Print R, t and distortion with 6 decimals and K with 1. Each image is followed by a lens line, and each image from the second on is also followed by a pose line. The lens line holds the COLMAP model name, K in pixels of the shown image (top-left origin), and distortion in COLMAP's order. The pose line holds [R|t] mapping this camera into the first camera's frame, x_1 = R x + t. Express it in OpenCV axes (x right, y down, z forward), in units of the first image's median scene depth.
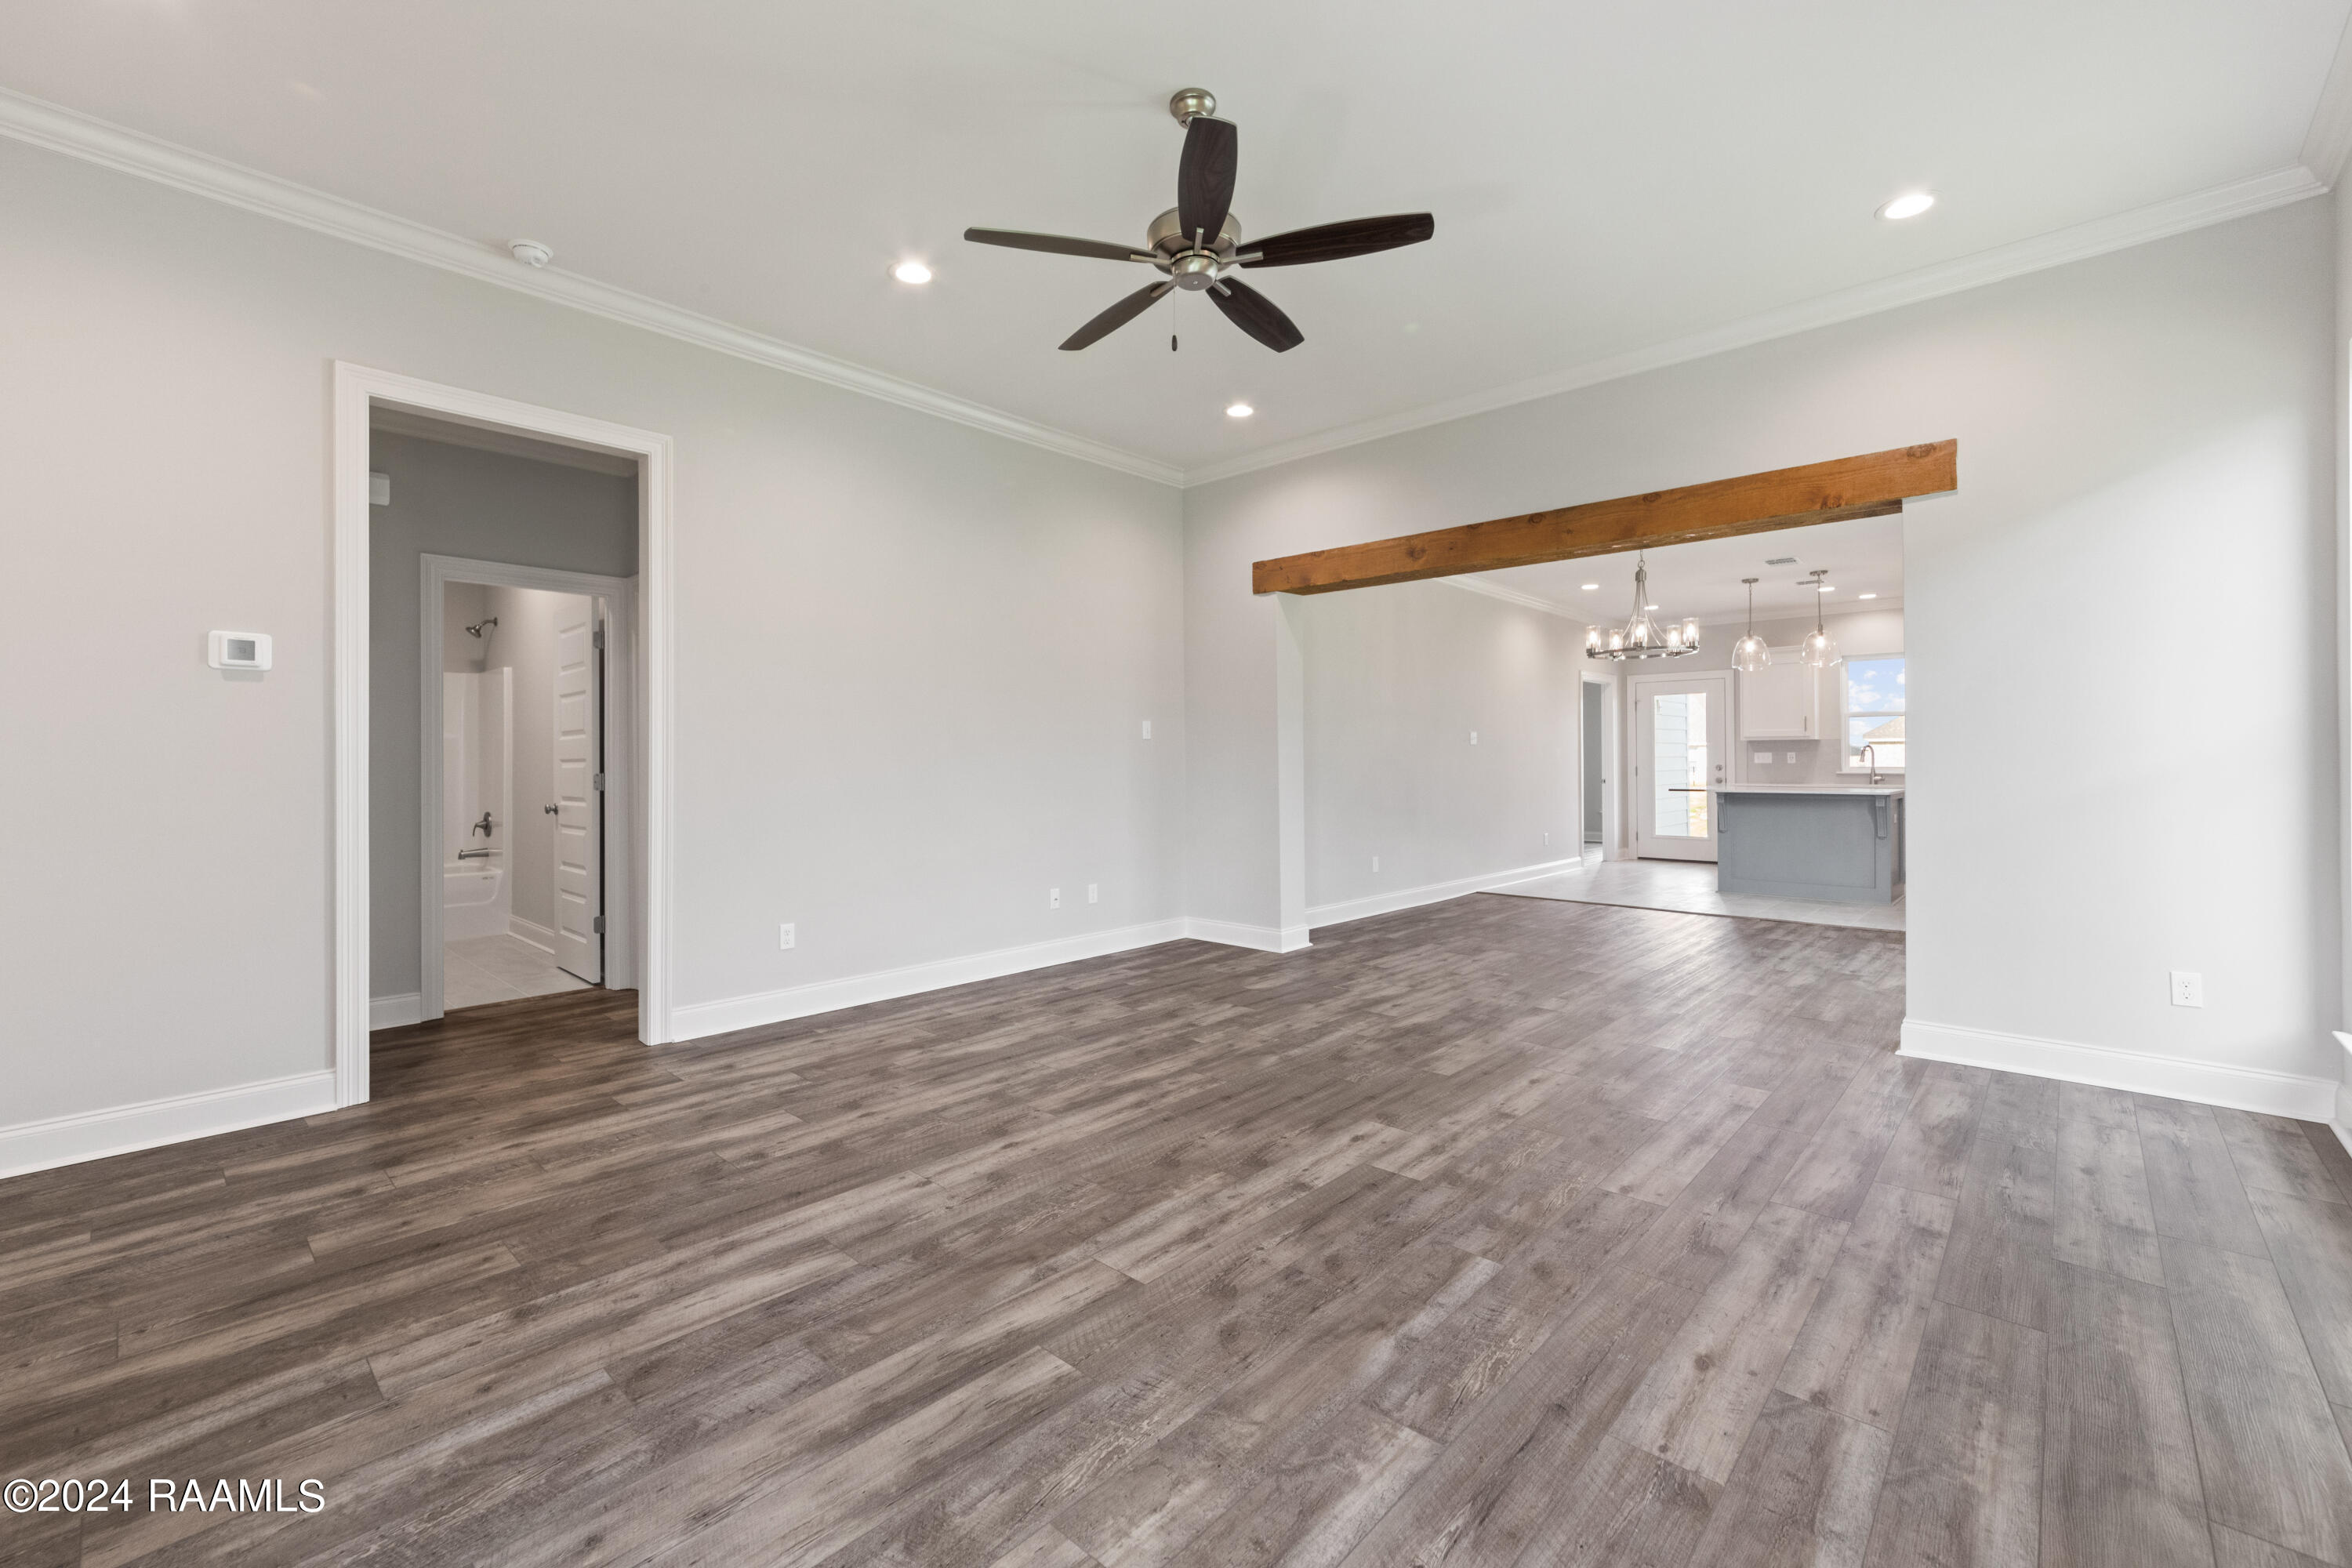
lens RADIAL K [[984.8, 0, 1111.8], [0, 984.8, 759.0], [0, 0, 1]] dist [0.000495, -0.000122]
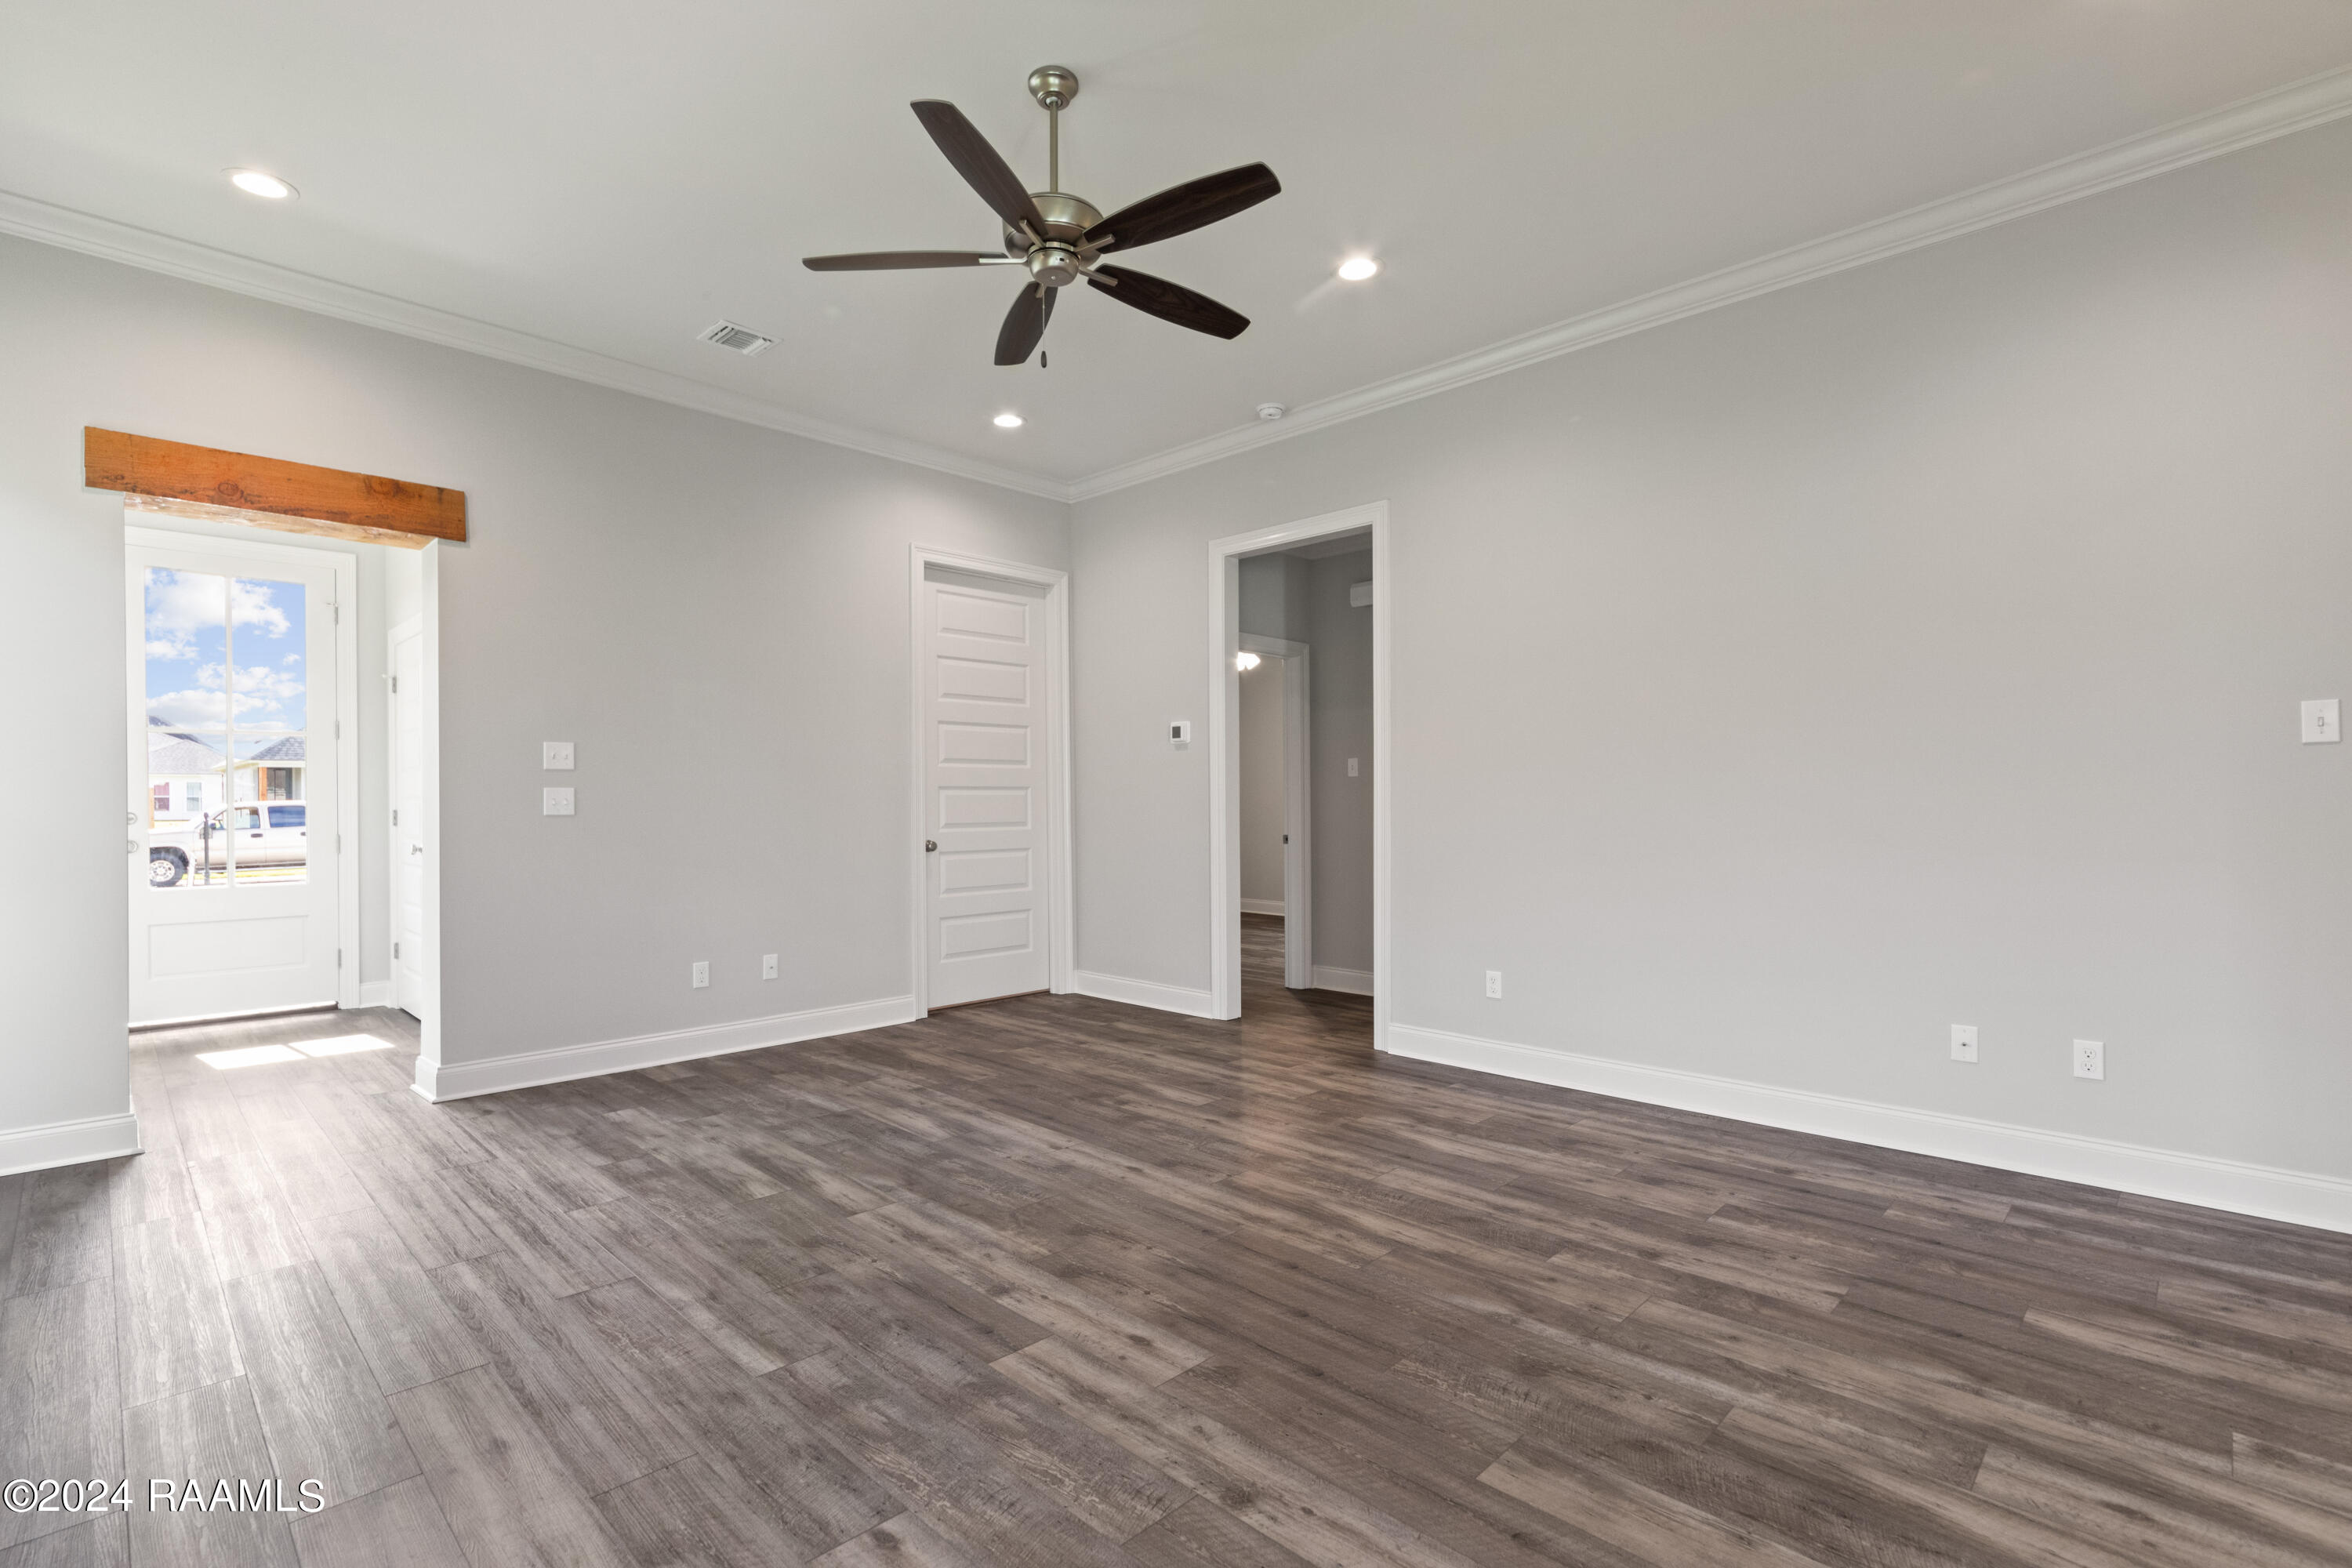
lens RADIAL K [[1072.3, 0, 1175.2], [0, 1072.3, 807.1], [0, 0, 1]] dist [-0.002657, -0.000489]
pose [[0.001835, 0.011472, -0.999933, 1.020773], [0.005752, 0.999918, 0.011482, -0.002148], [0.999982, -0.005773, 0.001769, 1.040745]]
